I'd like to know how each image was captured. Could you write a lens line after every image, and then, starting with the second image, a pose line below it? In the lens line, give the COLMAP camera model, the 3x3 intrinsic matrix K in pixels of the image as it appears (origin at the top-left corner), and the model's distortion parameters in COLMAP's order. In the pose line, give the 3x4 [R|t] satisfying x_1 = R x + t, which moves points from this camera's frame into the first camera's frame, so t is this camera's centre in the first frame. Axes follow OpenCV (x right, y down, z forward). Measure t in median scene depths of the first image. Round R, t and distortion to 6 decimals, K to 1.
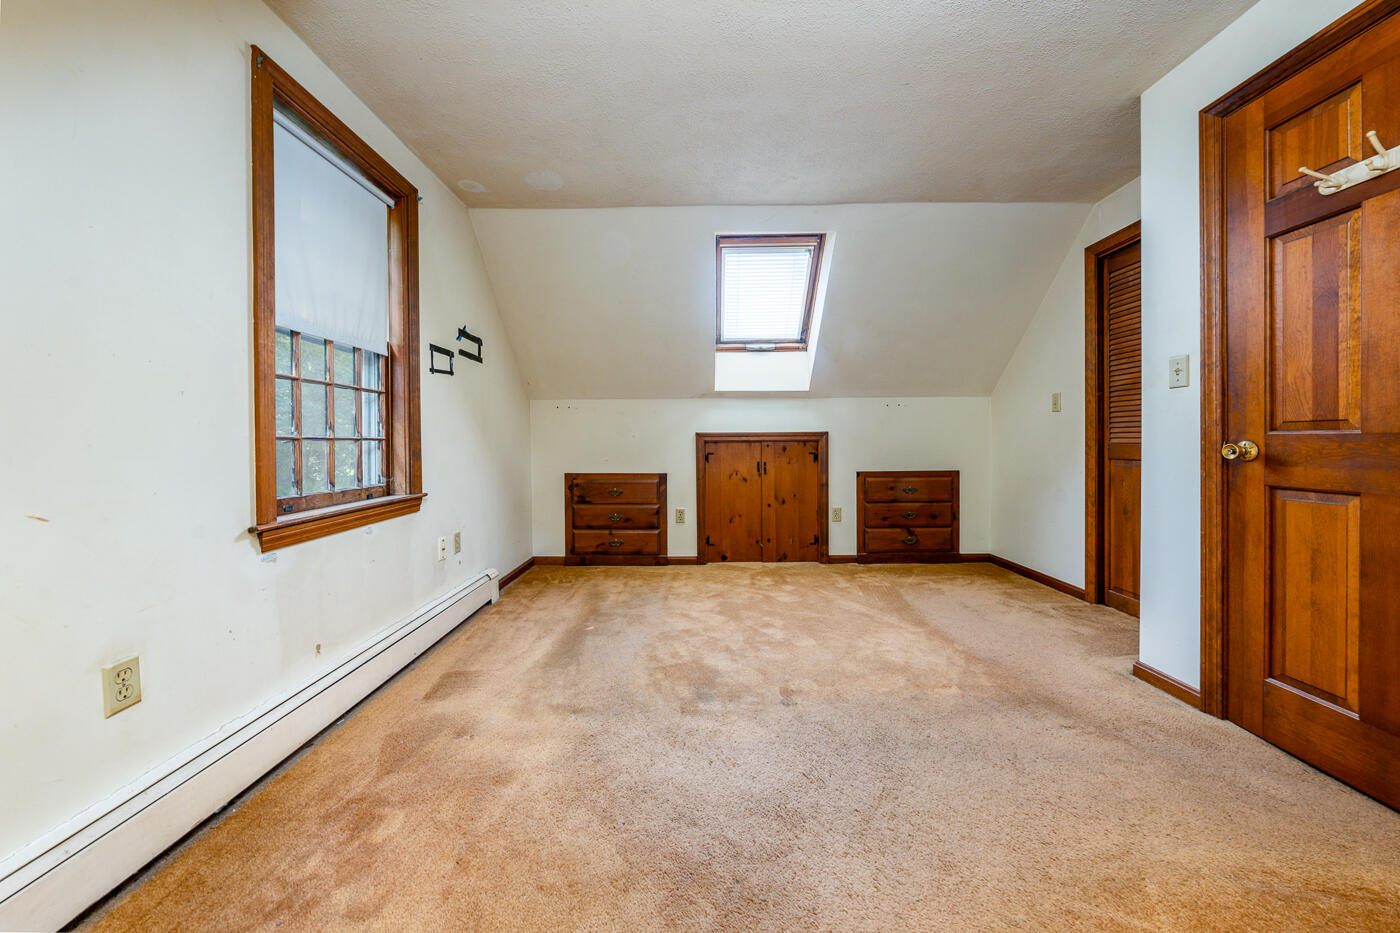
lens RADIAL K [[501.4, 0, 693.9], [0, 501.4, 445.3], [0, 0, 1]] dist [-0.002506, 0.000016]
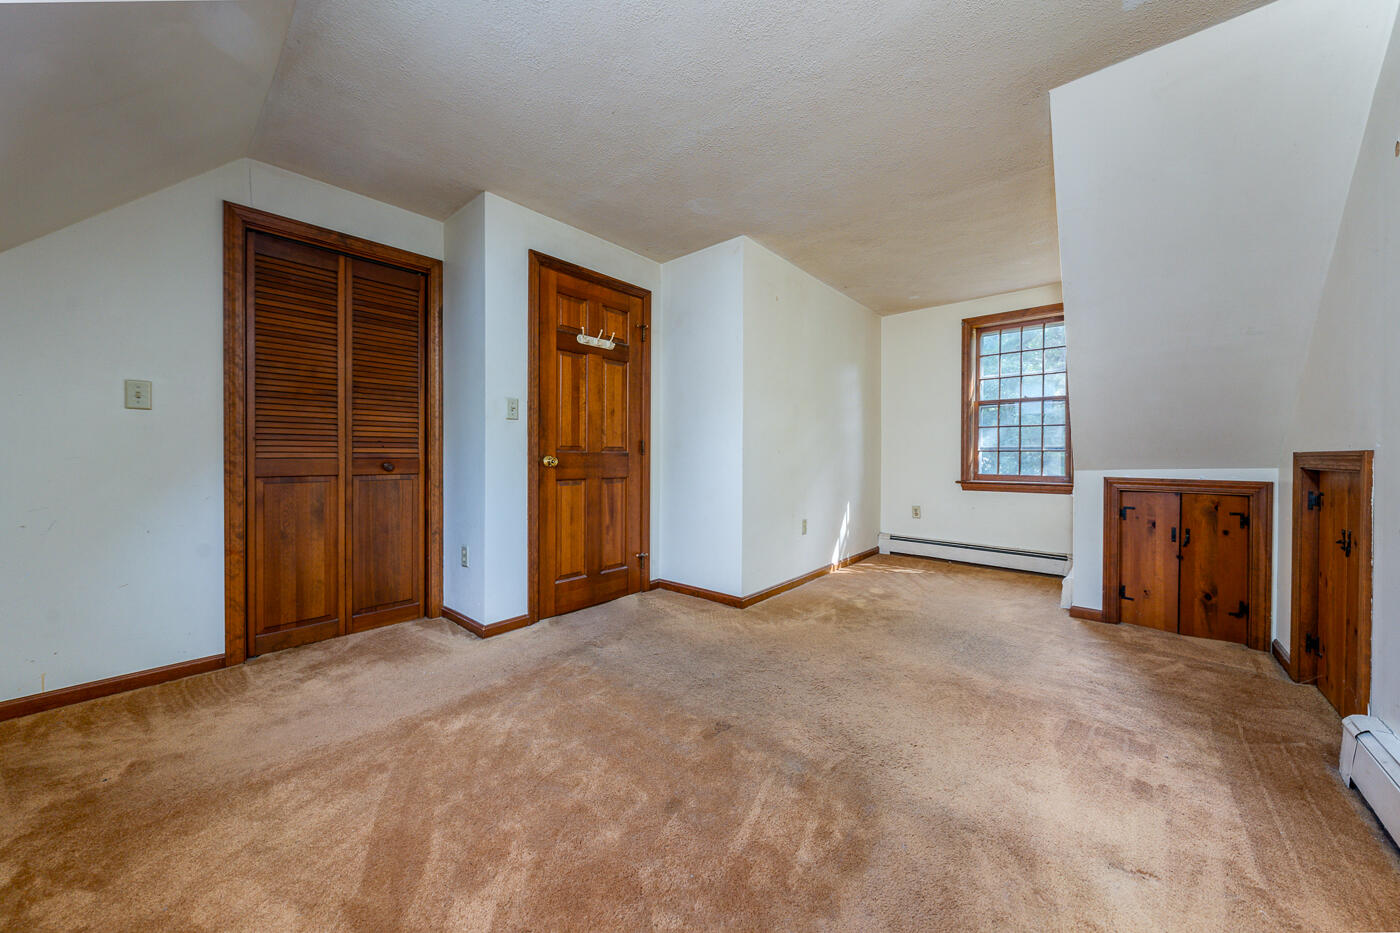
lens RADIAL K [[501.4, 0, 694.6], [0, 501.4, 457.8], [0, 0, 1]] dist [-0.002506, 0.000016]
pose [[-0.761178, 0.001477, 0.648541, -0.460796], [0.005456, 0.999977, 0.004126, -0.007295], [-0.648520, 0.006679, -0.761169, 2.053497]]
